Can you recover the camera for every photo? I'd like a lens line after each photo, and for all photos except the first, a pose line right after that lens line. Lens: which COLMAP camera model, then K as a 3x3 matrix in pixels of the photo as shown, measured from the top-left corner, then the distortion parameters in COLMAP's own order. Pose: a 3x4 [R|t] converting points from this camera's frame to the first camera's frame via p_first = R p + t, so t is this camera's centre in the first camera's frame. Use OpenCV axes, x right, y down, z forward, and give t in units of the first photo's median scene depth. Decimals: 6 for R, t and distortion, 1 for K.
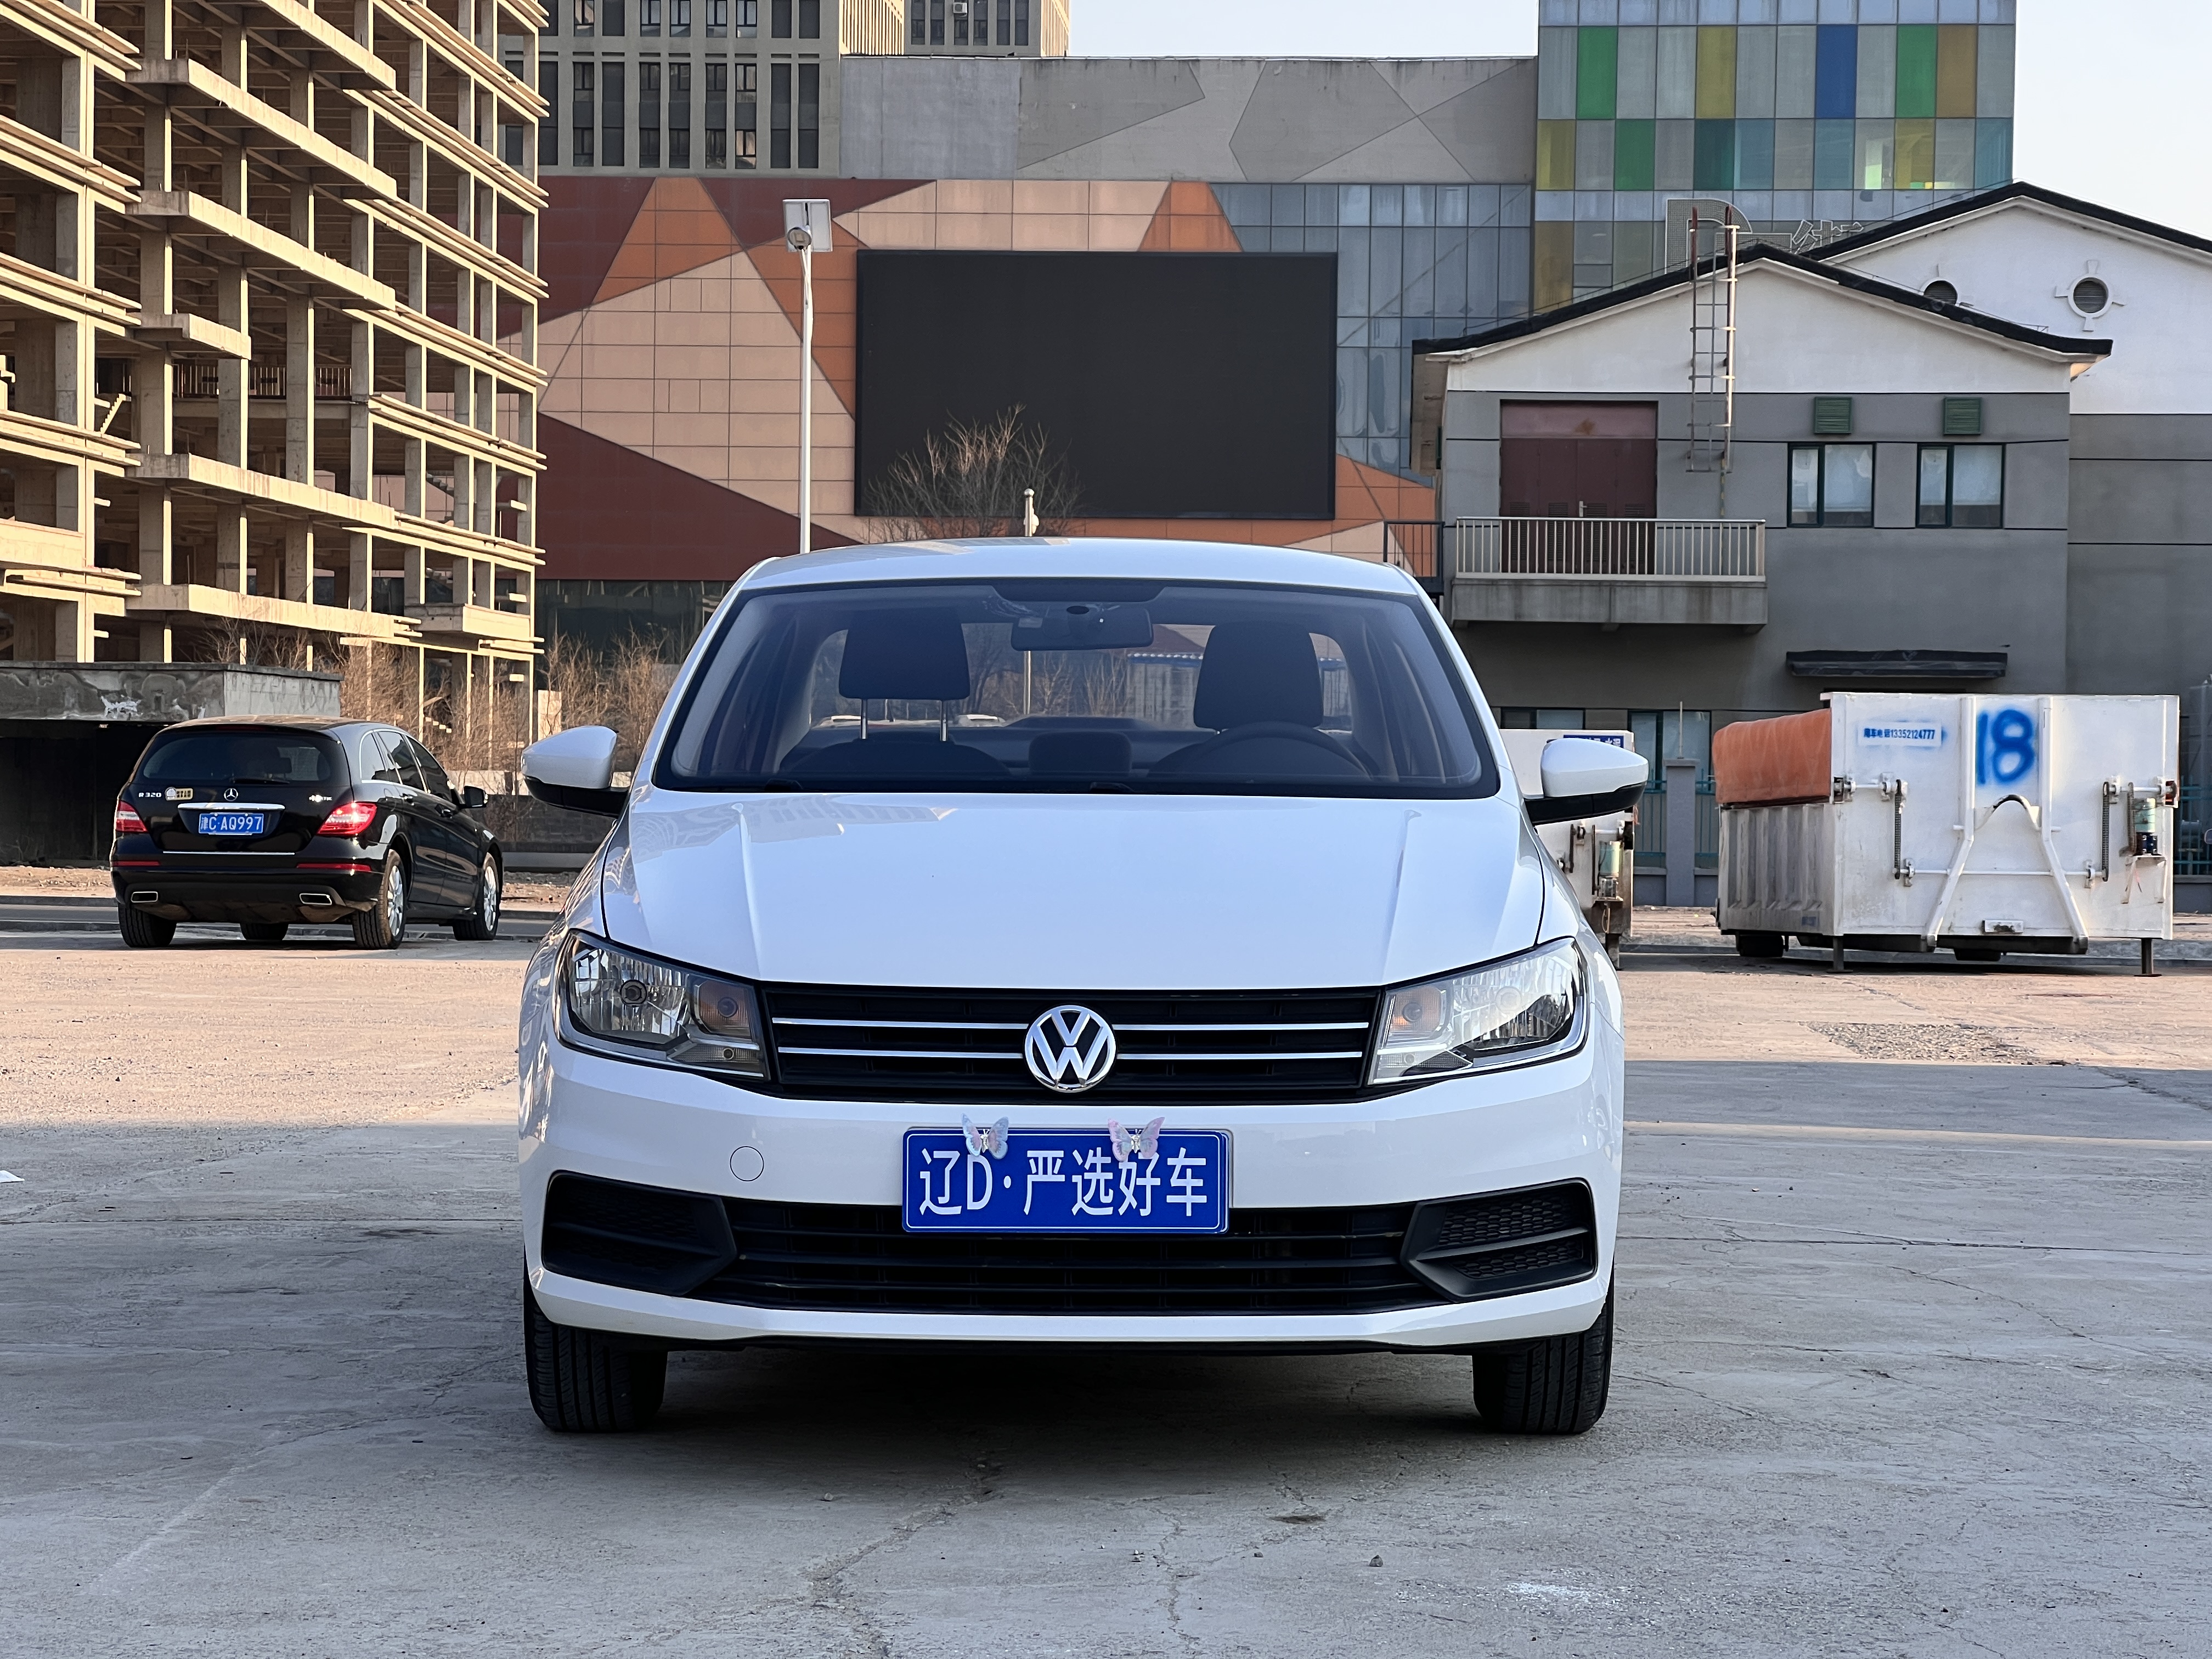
lens RADIAL K [[5483.9, 0, 1149.3], [0, 5483.9, 829.2], [0, 0, 1]] dist [-0.409310, 8.035292]
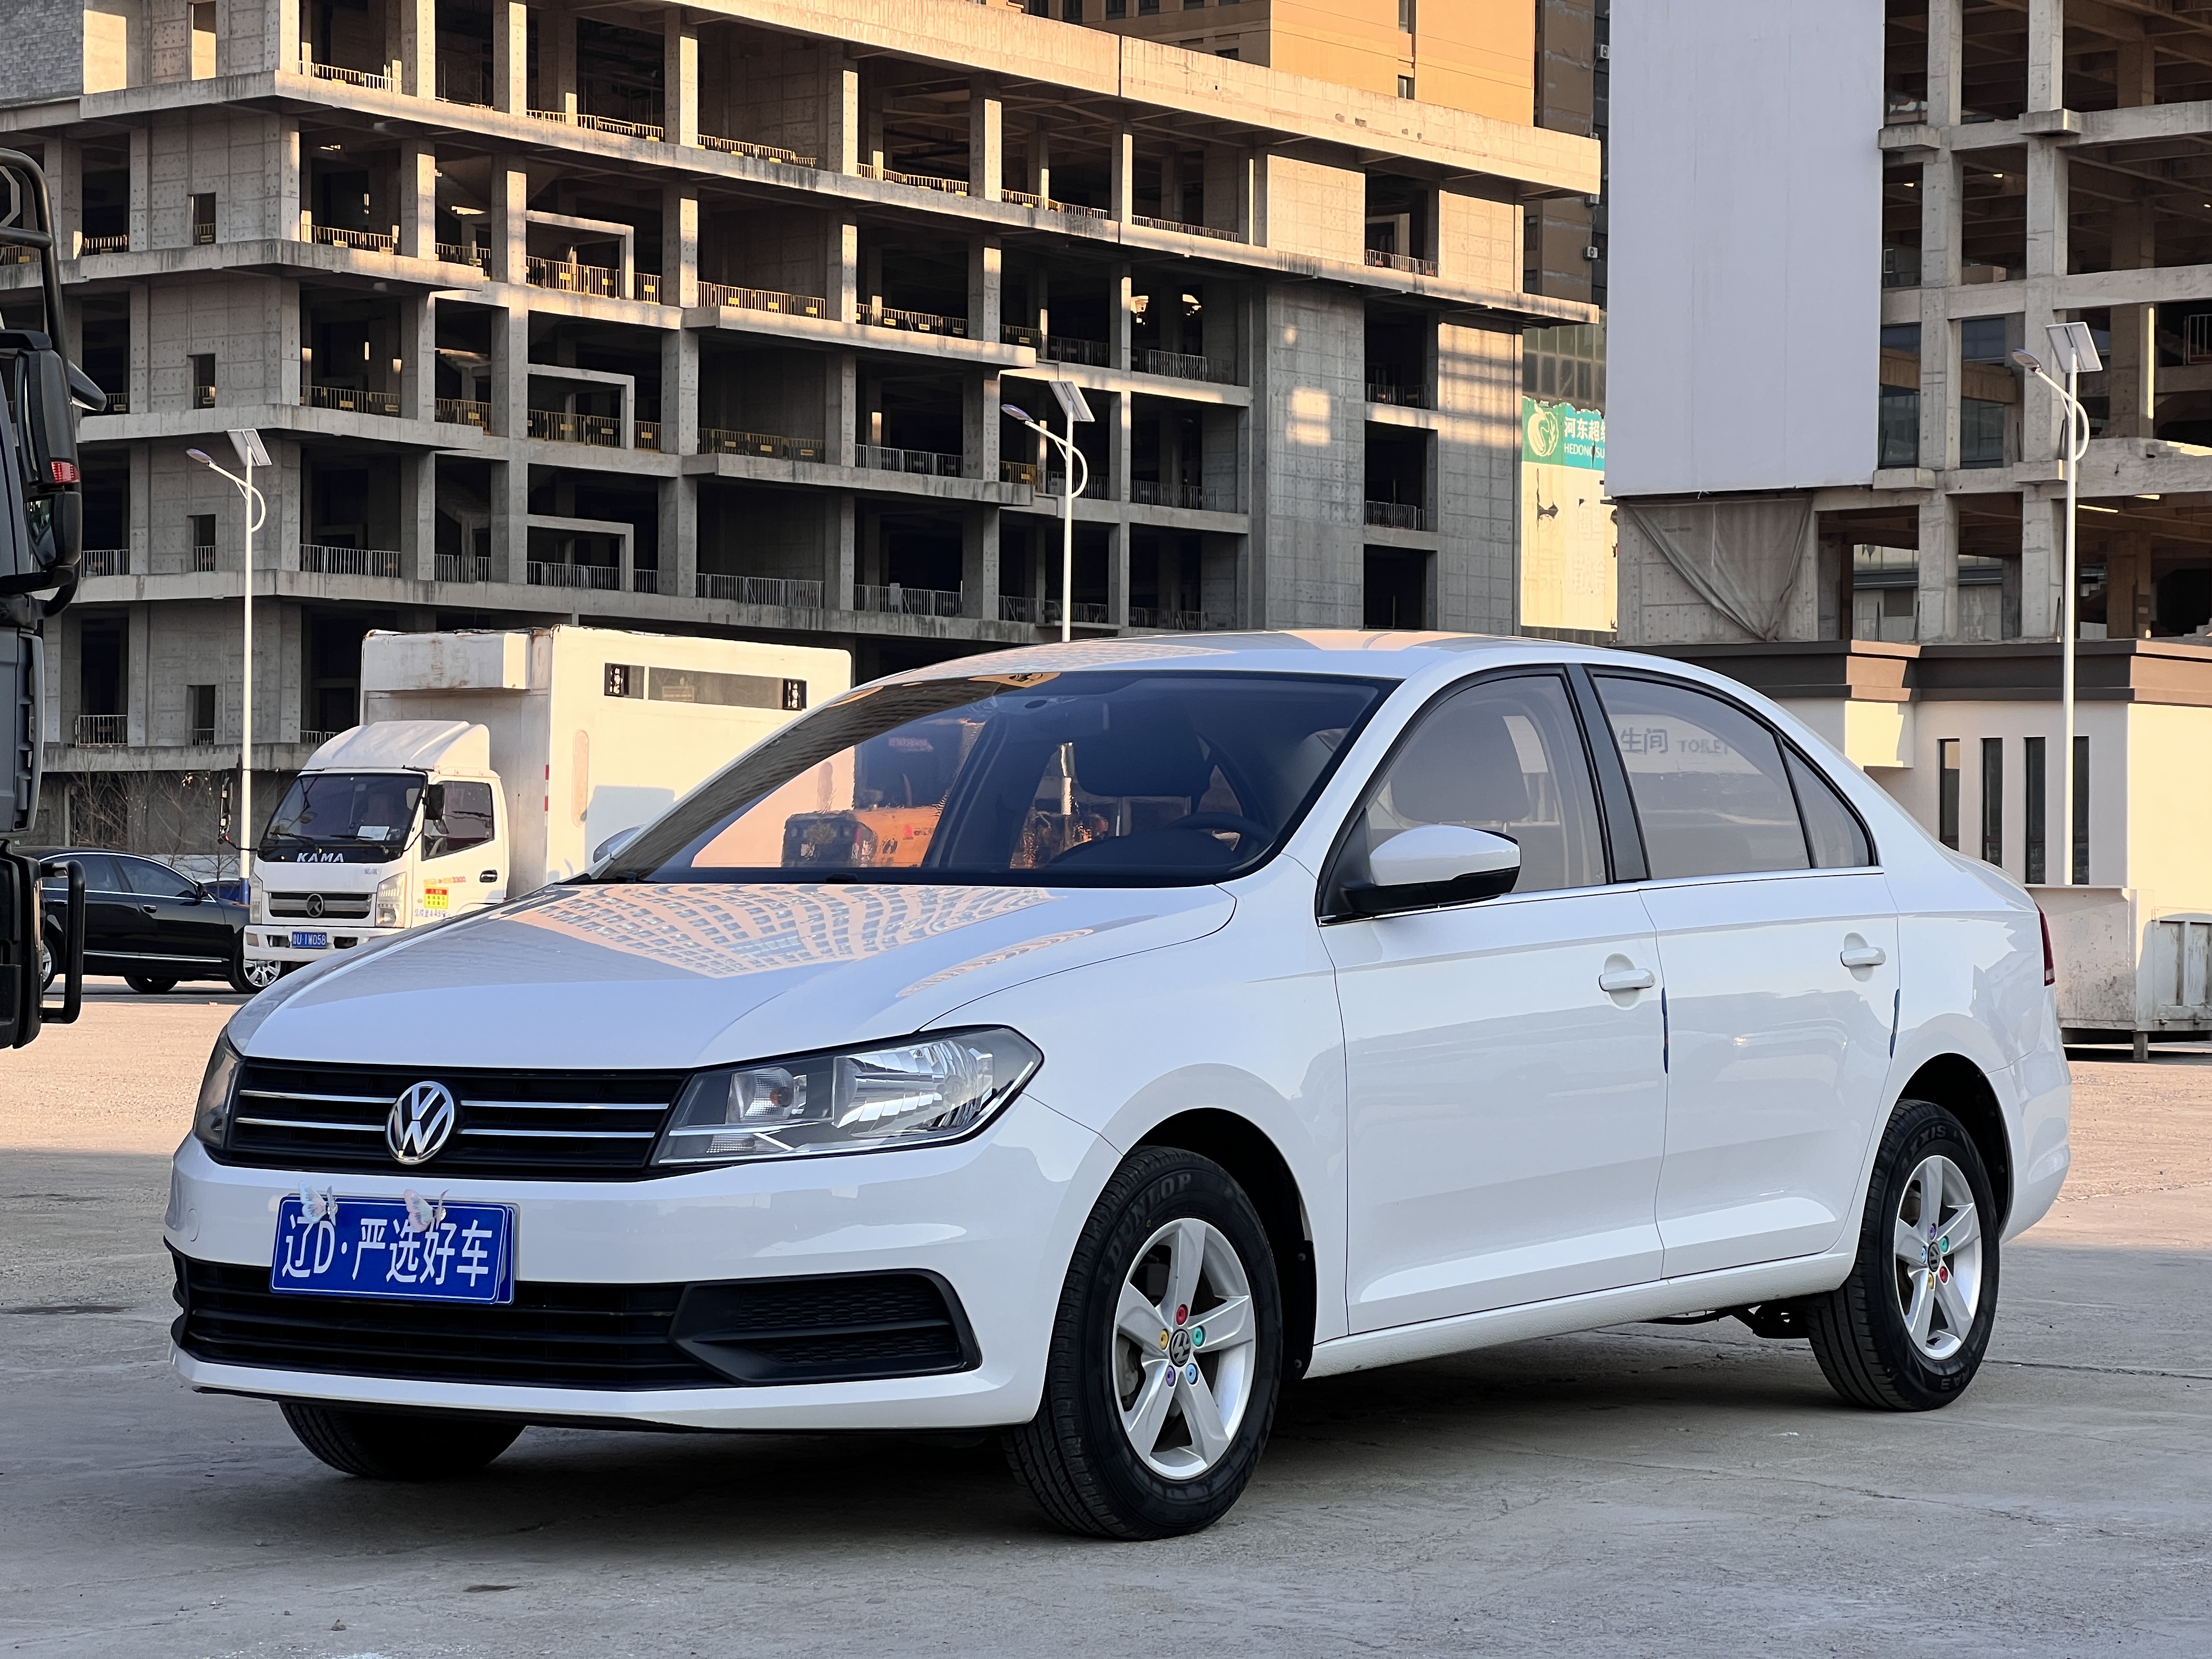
lens RADIAL K [[5483.9, 0, 1149.3], [0, 5483.9, 829.2], [0, 0, 1]] dist [-0.409310, 8.035292]
pose [[0.802919, -0.016923, -0.595848, 0.723690], [-0.002948, 0.999472, -0.032358, 0.017388], [0.596081, 0.027738, 0.802445, 0.247417]]
